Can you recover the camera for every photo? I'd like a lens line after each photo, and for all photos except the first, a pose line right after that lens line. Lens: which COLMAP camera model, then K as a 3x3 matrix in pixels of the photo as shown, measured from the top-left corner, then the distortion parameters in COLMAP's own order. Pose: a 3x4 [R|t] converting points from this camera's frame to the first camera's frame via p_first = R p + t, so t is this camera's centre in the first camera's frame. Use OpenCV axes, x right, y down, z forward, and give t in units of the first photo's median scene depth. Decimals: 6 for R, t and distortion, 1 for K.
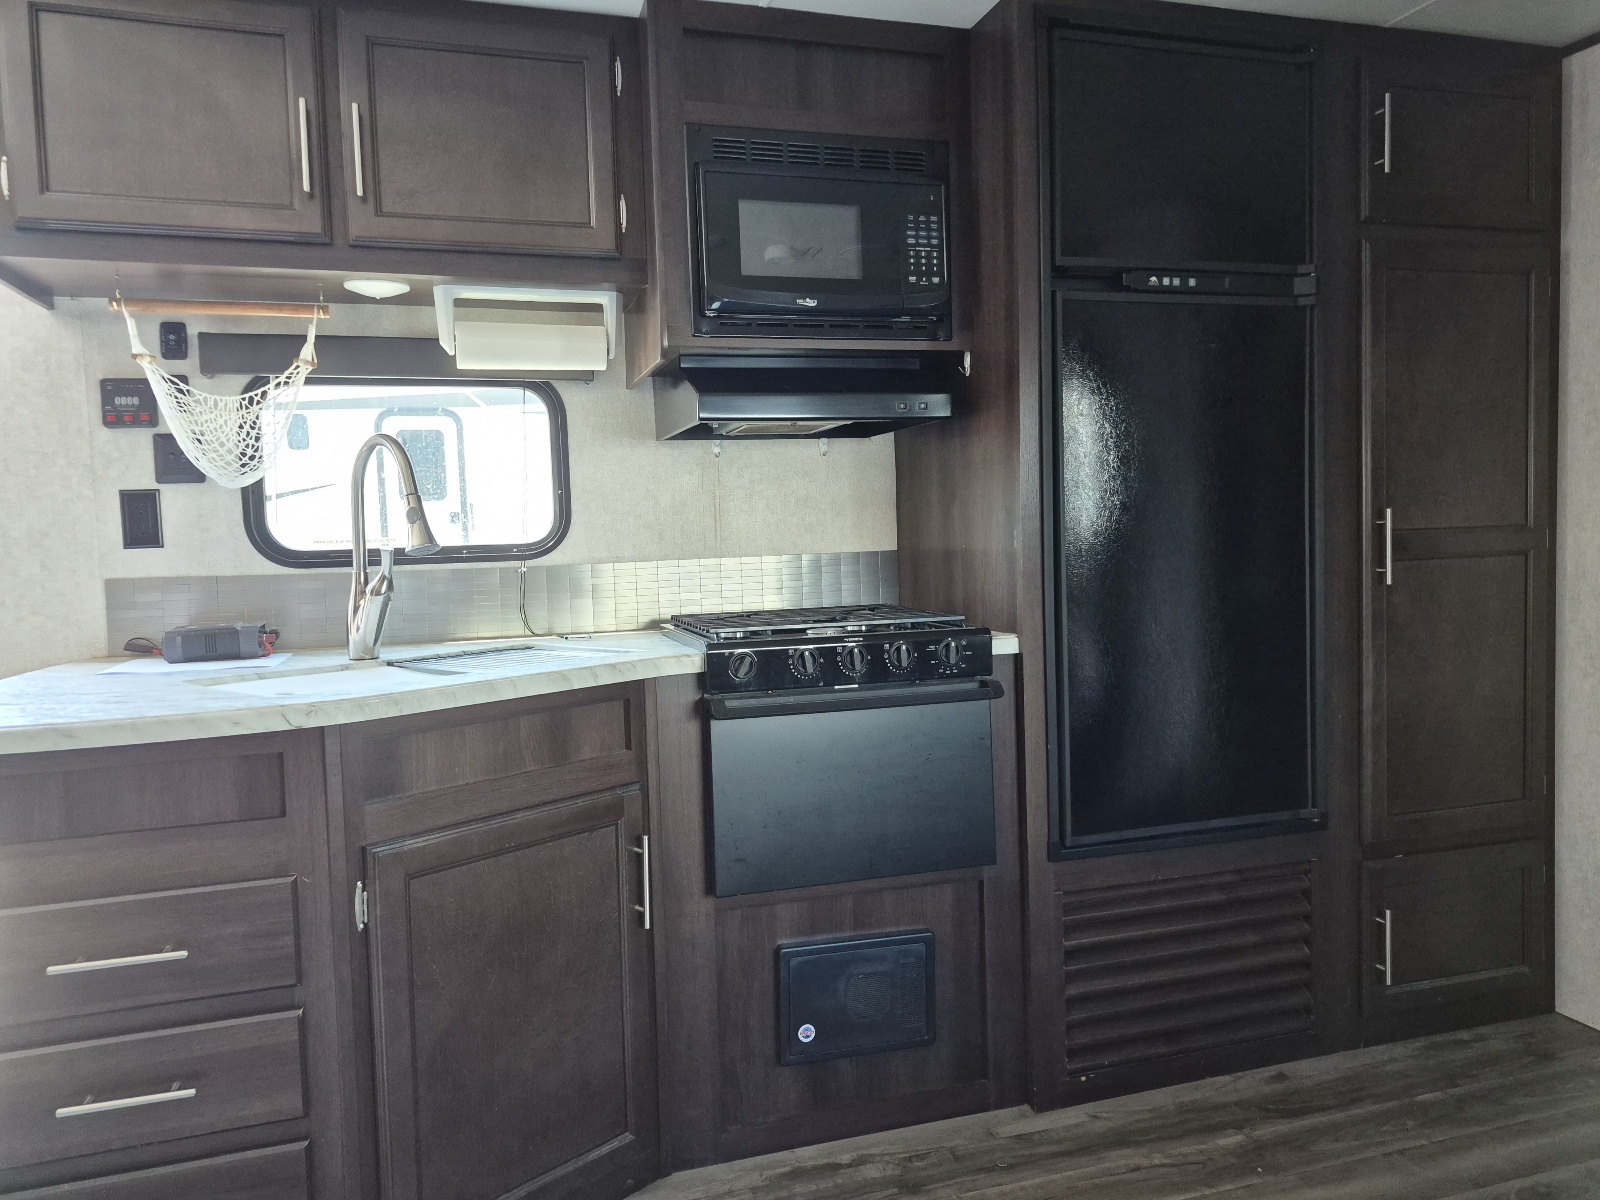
lens RADIAL K [[1138.9, 0, 800.0], [0, 1138.9, 600.0], [0, 0, 1]] dist [0.071091, -0.079930]
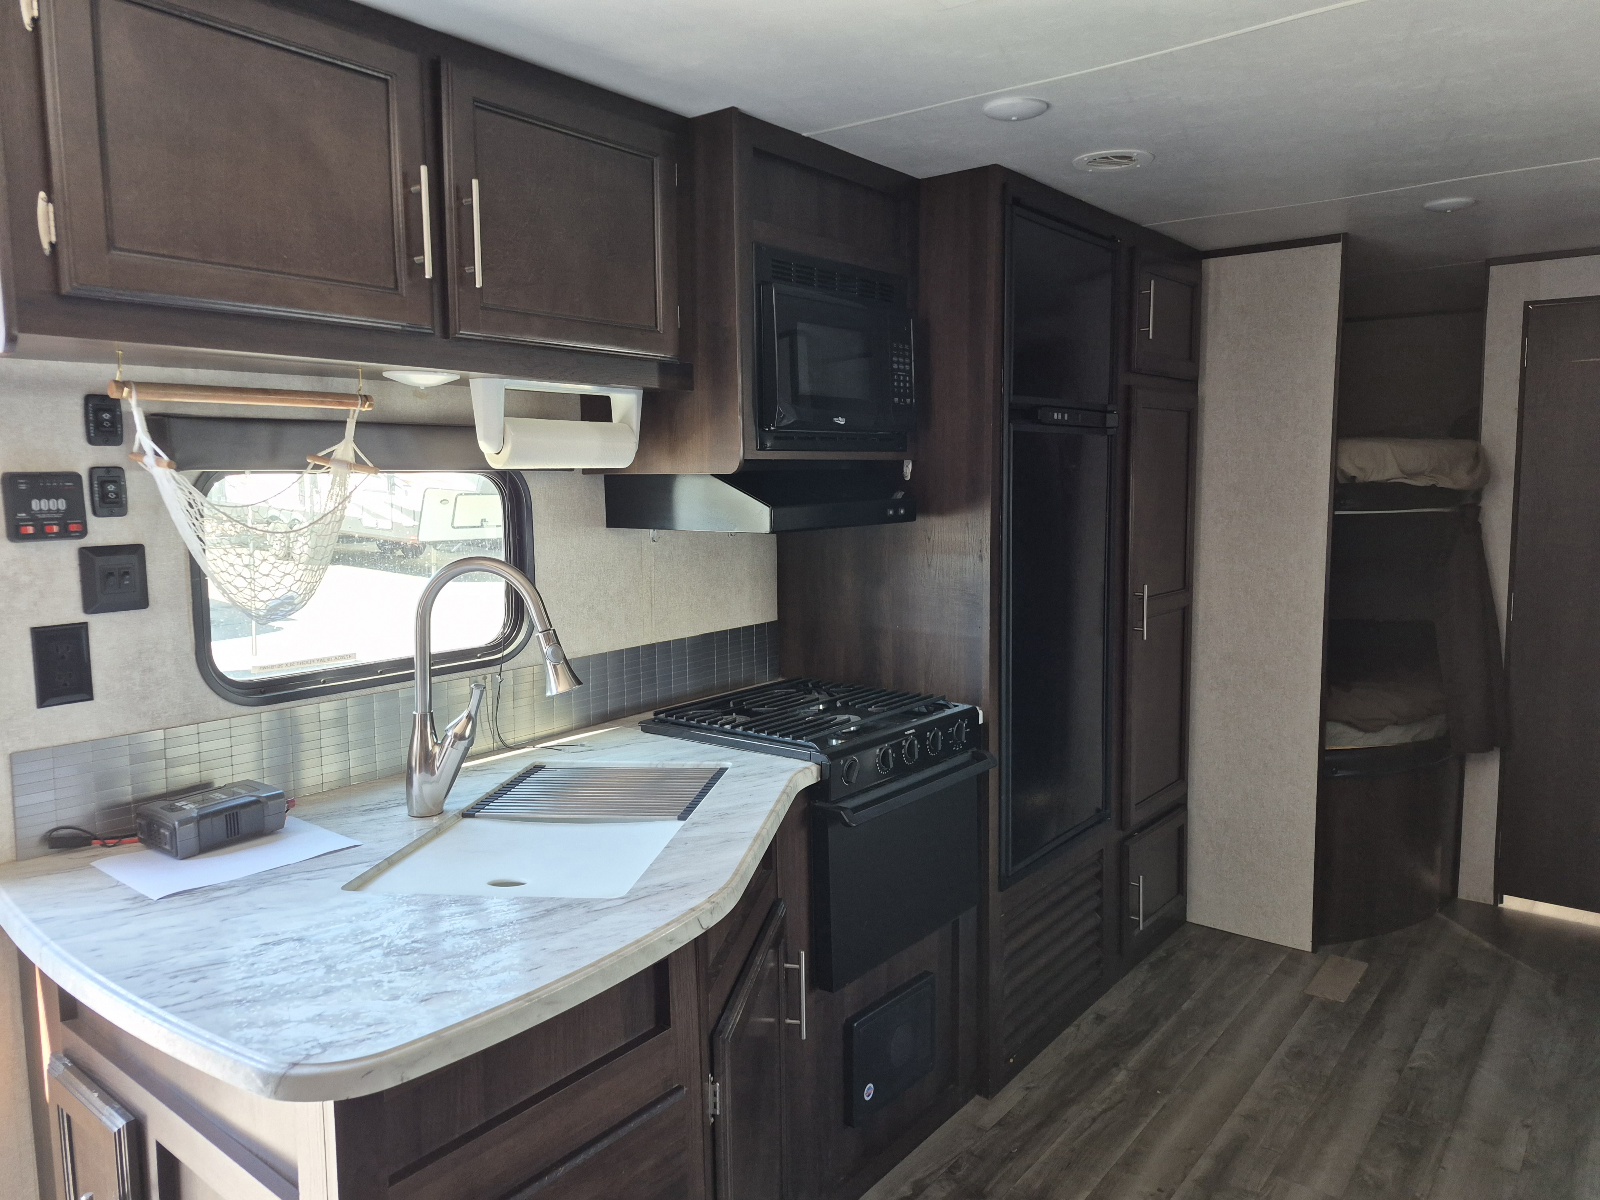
lens RADIAL K [[1123.4, 0, 800.0], [0, 1123.4, 600.0], [0, 0, 1]] dist [0.033093, -0.018561]
pose [[0.819001, -0.042682, 0.572202, -0.611166], [0.022934, 0.998868, 0.041683, -0.132682], [-0.573333, -0.021015, 0.819053, 0.150633]]
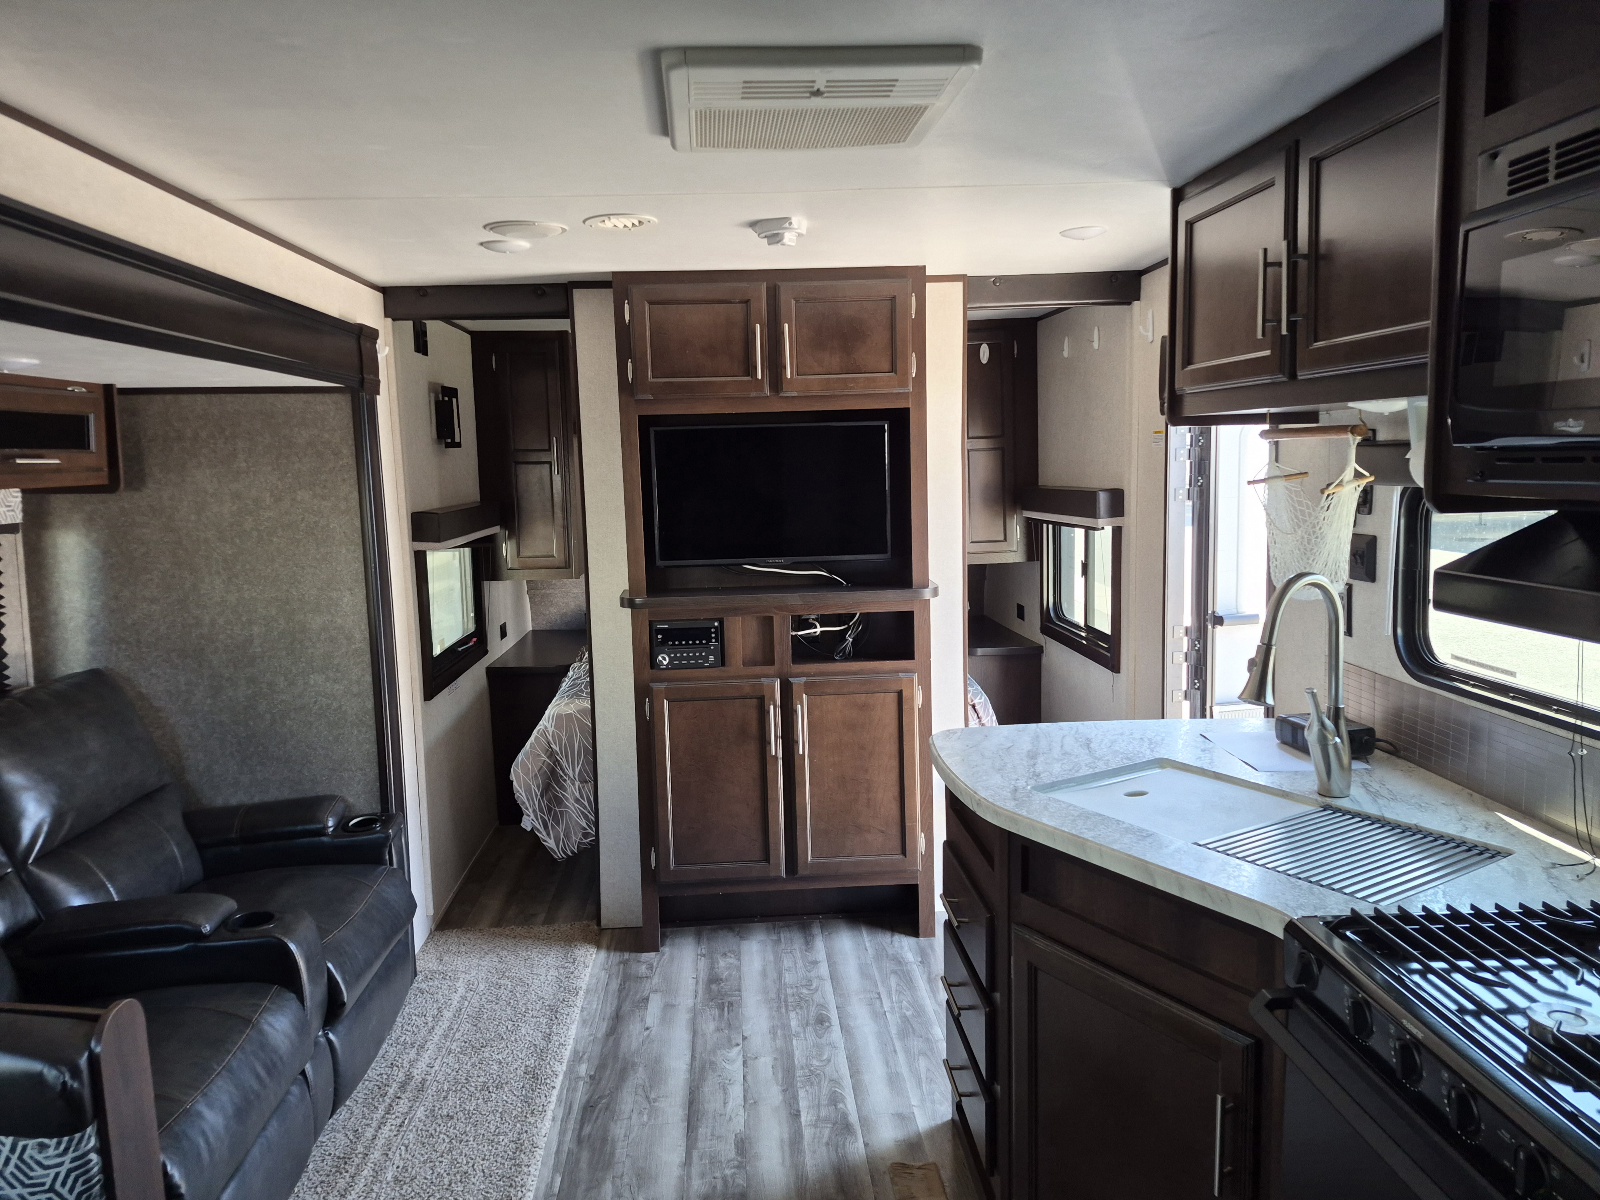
lens RADIAL K [[1123.4, 0, 800.0], [0, 1123.4, 600.0], [0, 0, 1]] dist [0.033093, -0.018561]
pose [[-0.226935, 0.154267, -0.961614, 1.831599], [-0.043243, 0.984805, 0.168193, -0.309855], [0.972949, 0.079752, -0.216816, 1.099548]]
